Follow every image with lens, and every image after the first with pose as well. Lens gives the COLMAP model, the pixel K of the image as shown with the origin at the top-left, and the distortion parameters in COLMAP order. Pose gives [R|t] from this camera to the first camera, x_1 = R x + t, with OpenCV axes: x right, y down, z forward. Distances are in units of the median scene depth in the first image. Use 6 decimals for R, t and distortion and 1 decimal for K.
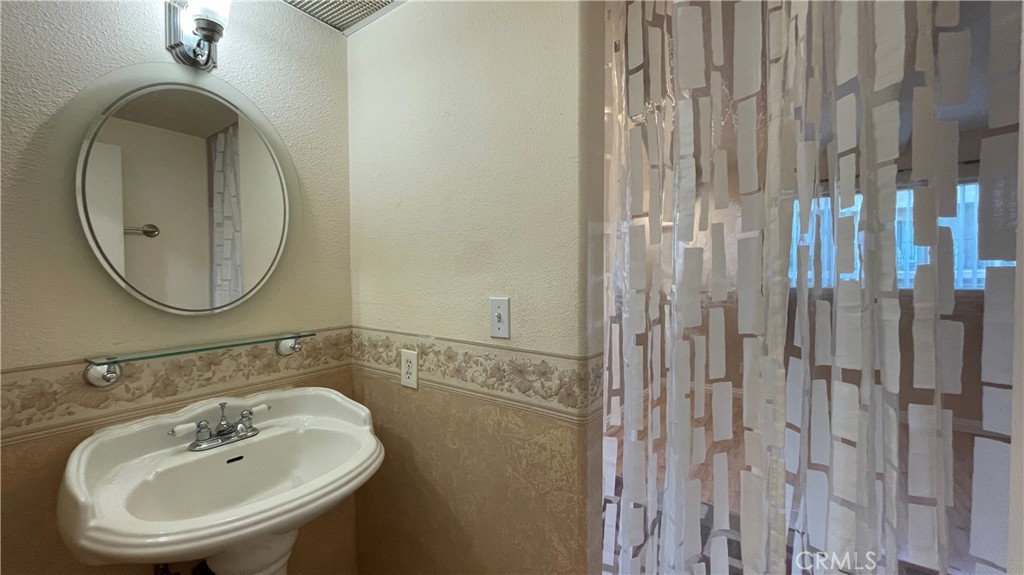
lens RADIAL K [[413.9, 0, 512.0], [0, 413.9, 287.5], [0, 0, 1]] dist [-0.003223, 0.000313]
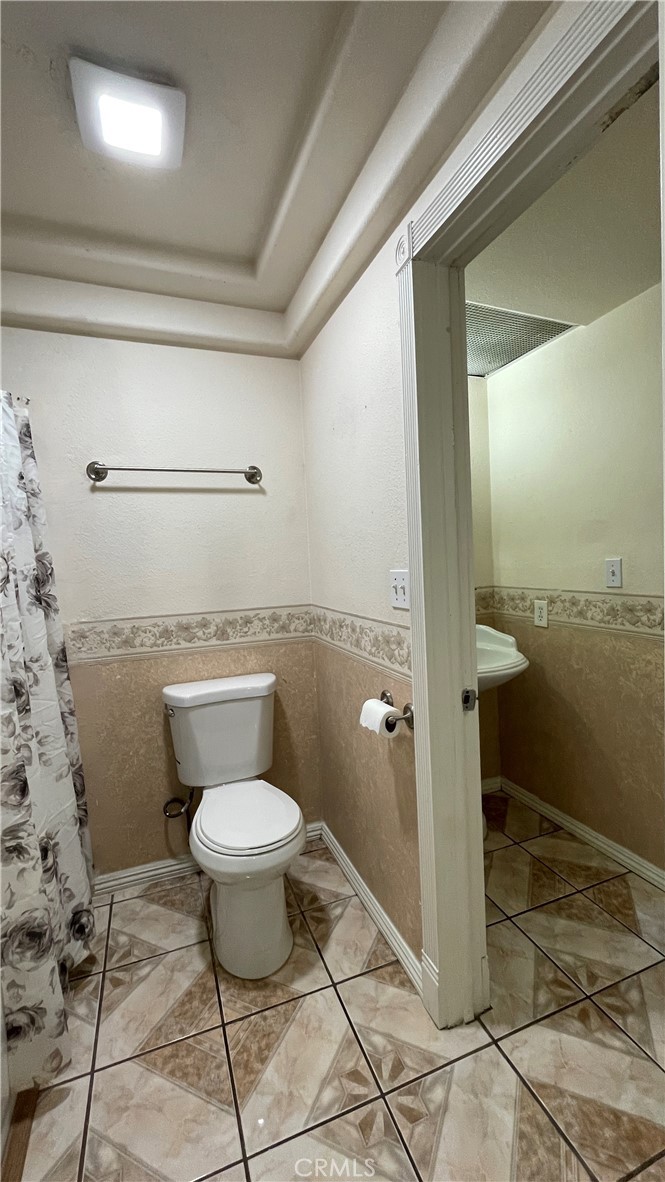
lens RADIAL K [[477.7, 0, 332.5], [0, 477.7, 591.0], [0, 0, 1]] dist [-0.003223, 0.000313]
pose [[0.836911, -0.006370, -0.547303, 0.059399], [0.032663, 0.998732, 0.038321, 0.040337], [0.546364, -0.049948, 0.836057, -0.906478]]
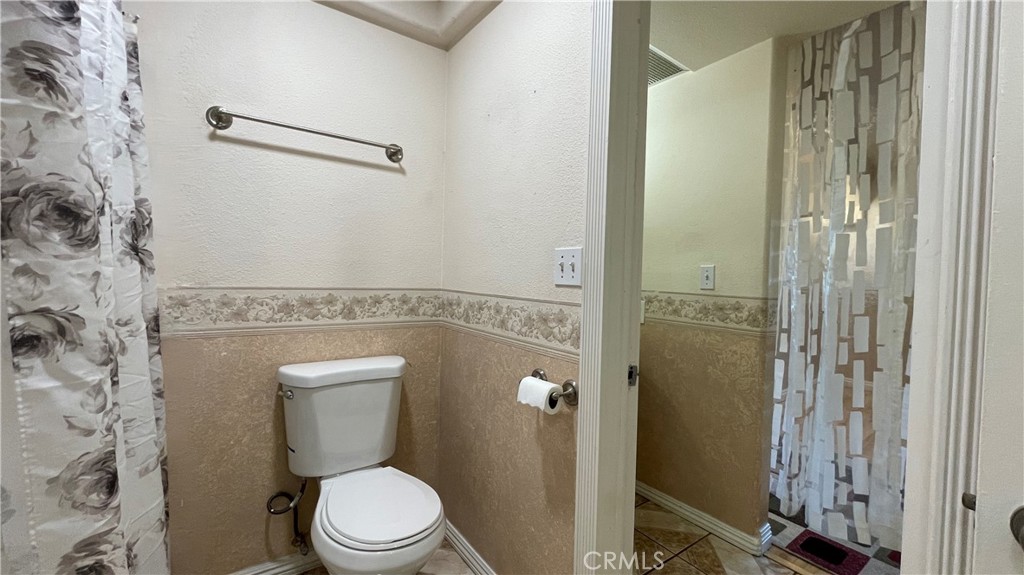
lens RADIAL K [[413.9, 0, 512.0], [0, 413.9, 287.5], [0, 0, 1]] dist [-0.003223, 0.000313]
pose [[0.948504, 0.034259, -0.314908, -0.254798], [-0.036459, 0.999335, -0.001094, 0.146198], [0.314661, 0.012519, 0.949121, -0.858506]]
